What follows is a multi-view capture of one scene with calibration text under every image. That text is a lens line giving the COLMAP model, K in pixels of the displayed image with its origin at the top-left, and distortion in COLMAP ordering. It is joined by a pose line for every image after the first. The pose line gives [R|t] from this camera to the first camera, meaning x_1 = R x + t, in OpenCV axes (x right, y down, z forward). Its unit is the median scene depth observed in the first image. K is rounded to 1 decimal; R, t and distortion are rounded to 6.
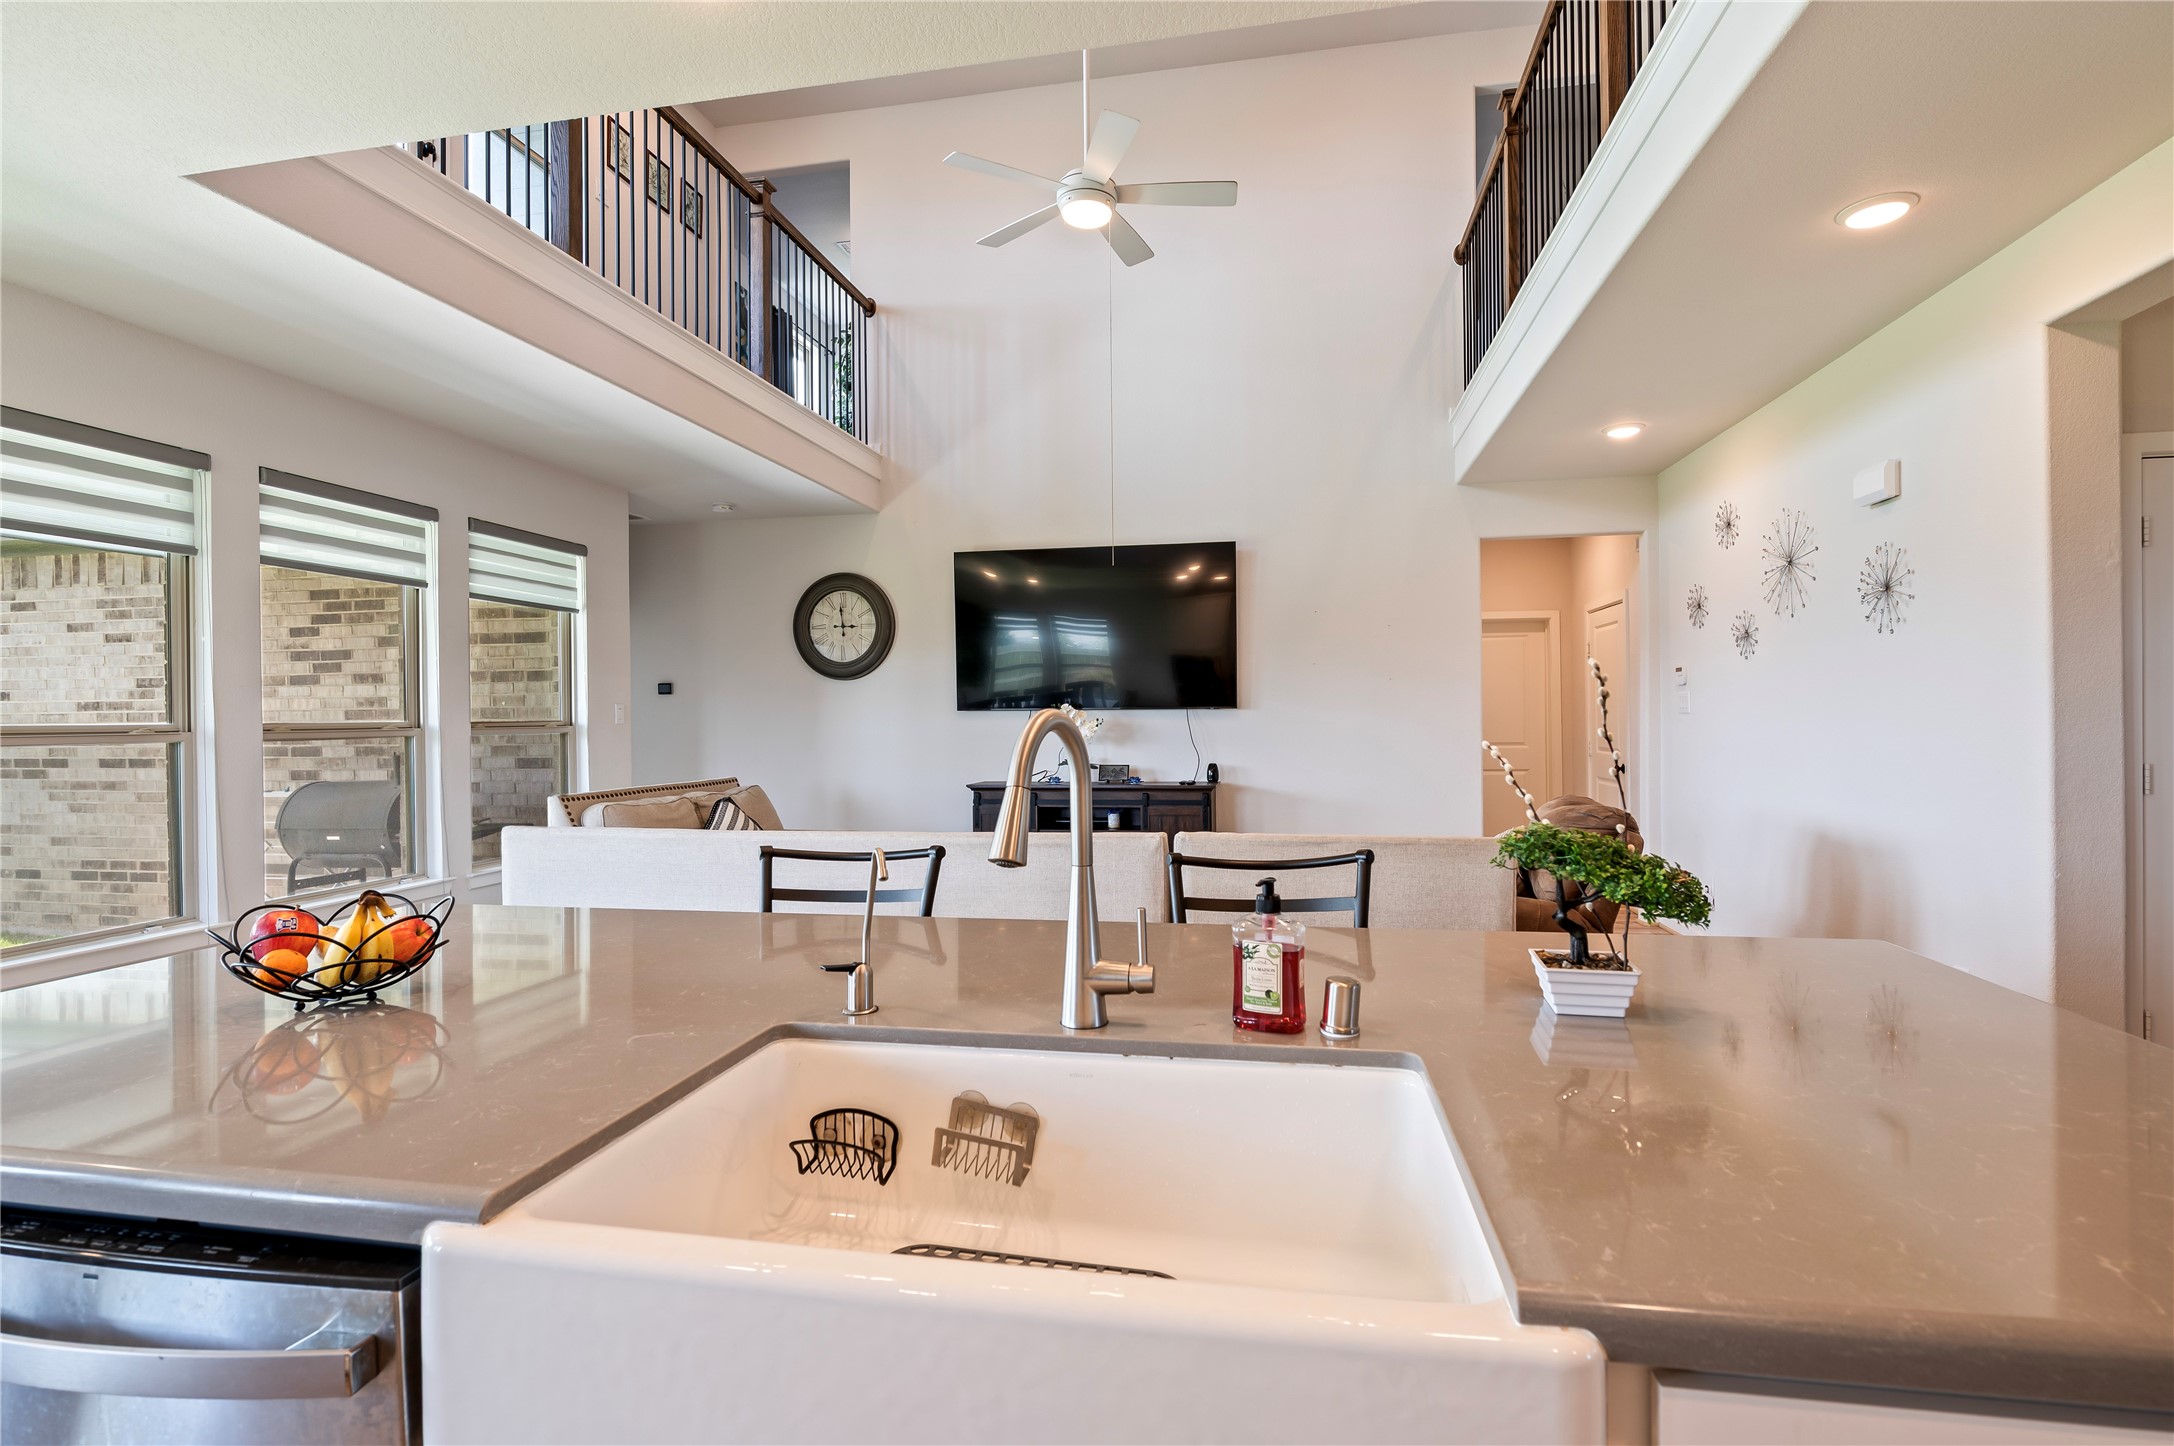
lens RADIAL K [[1018.4, 0, 1094.7], [0, 1018.4, 714.1], [0, 0, 1]] dist [-0.003650, -0.000014]
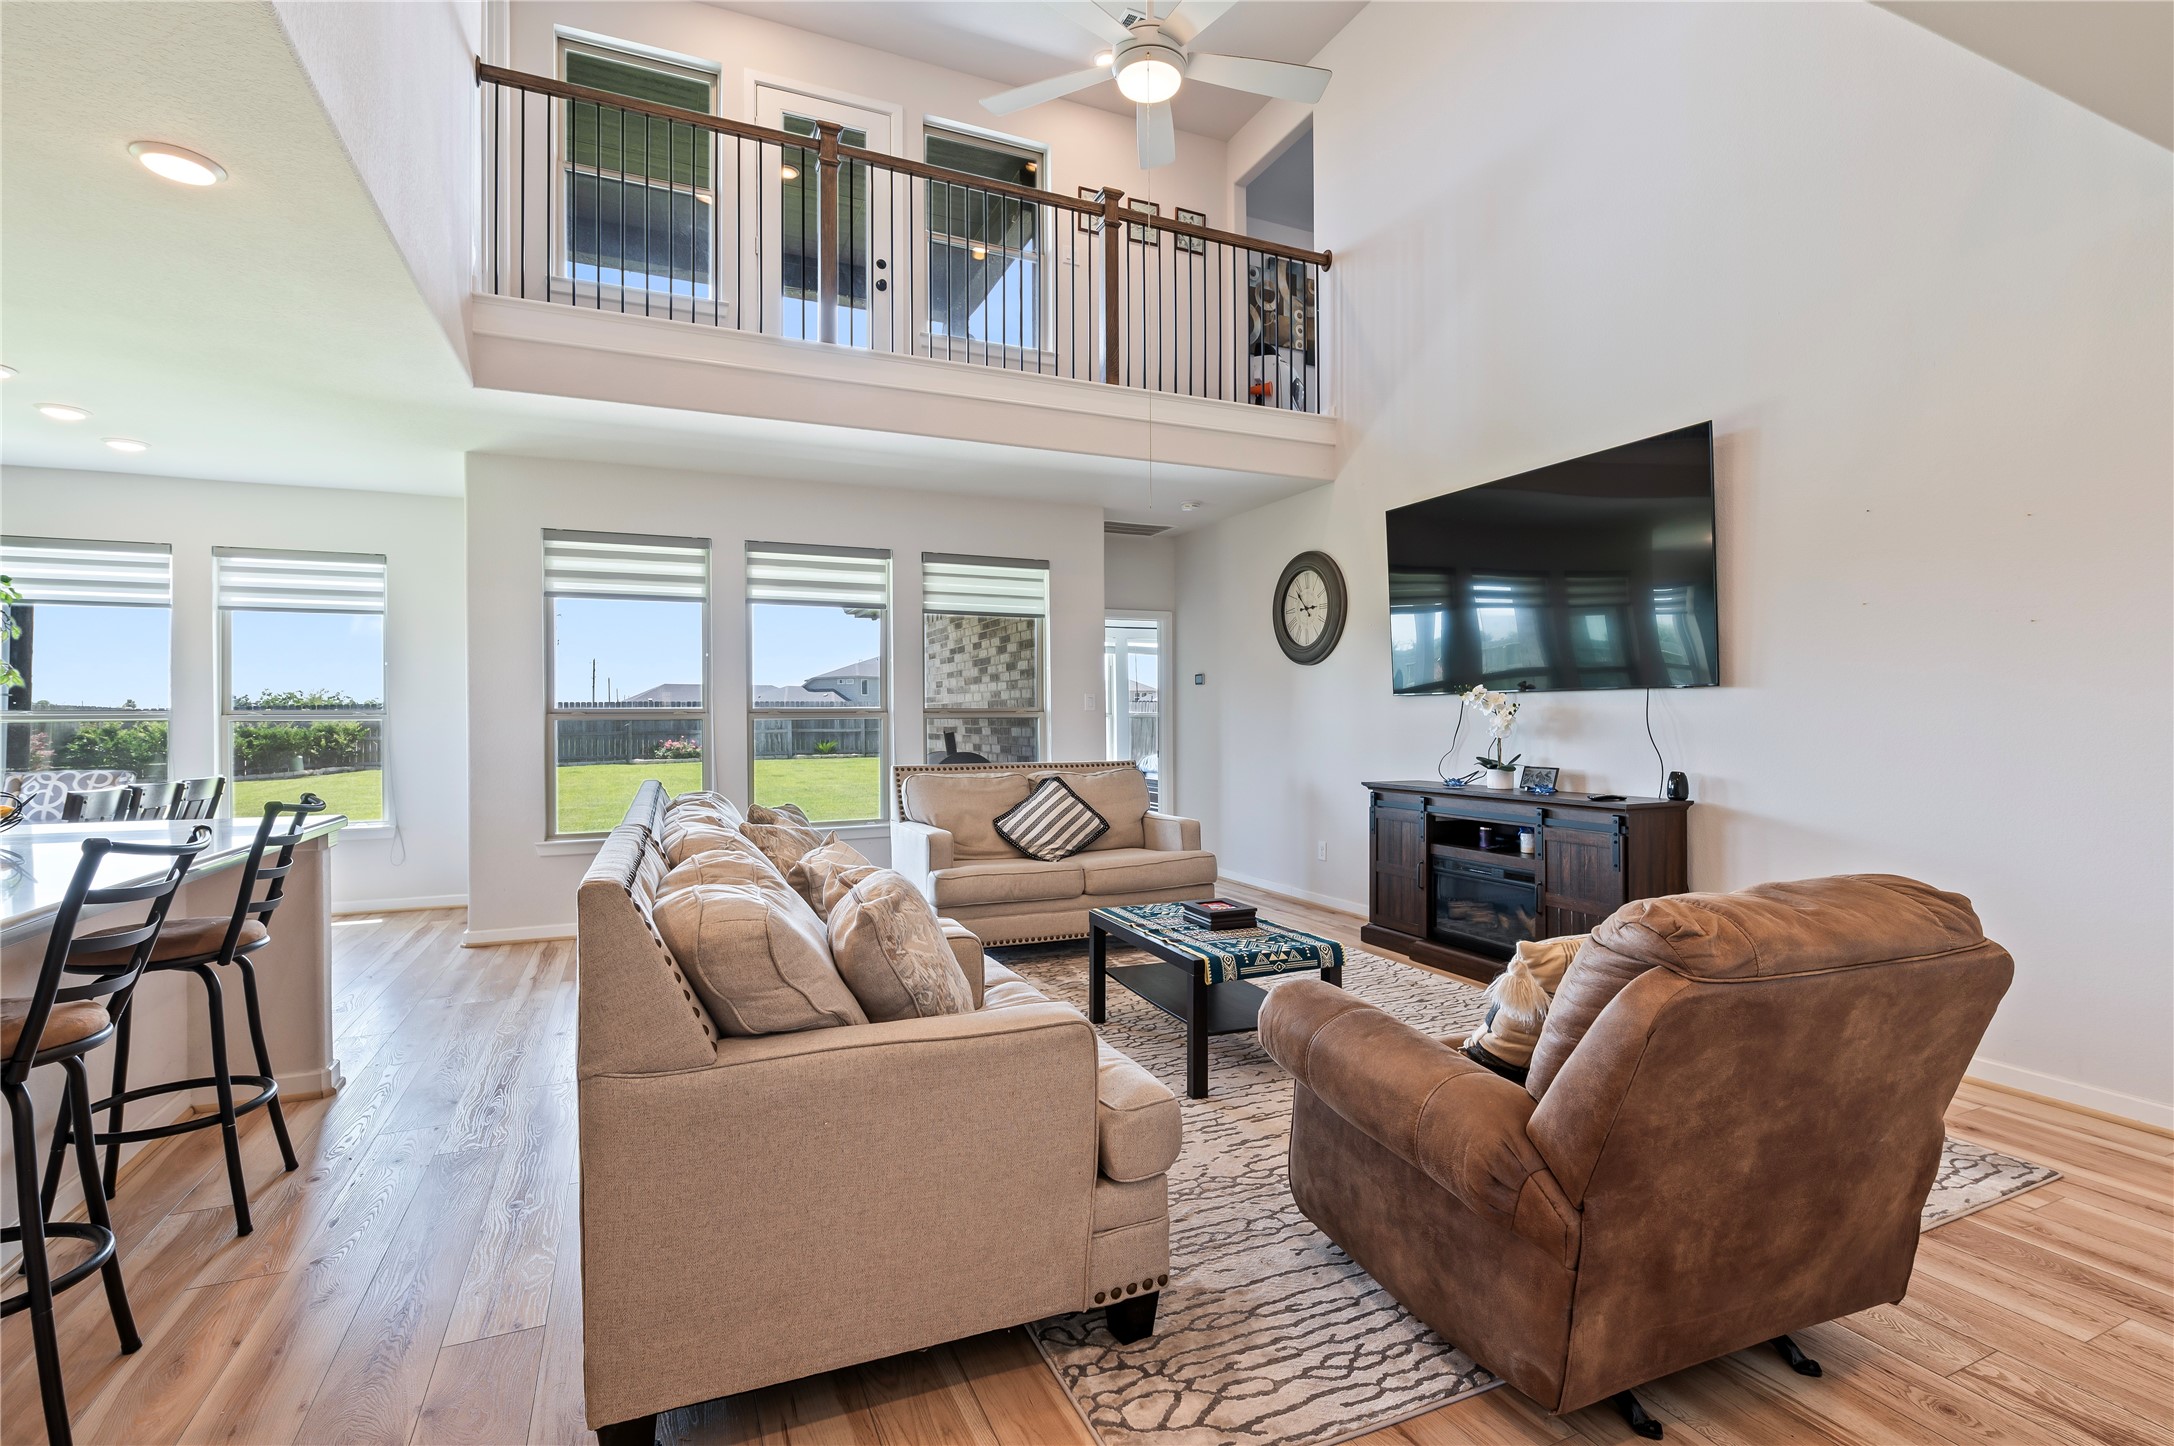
lens RADIAL K [[993.1, 0, 1139.5], [0, 993.1, 717.1], [0, 0, 1]] dist [-0.010694, -0.000168]
pose [[0.584956, 0.003886, -0.811055, 0.431965], [0.002297, 0.999977, 0.006448, 0.008765], [0.811061, -0.005635, 0.584934, 0.352974]]
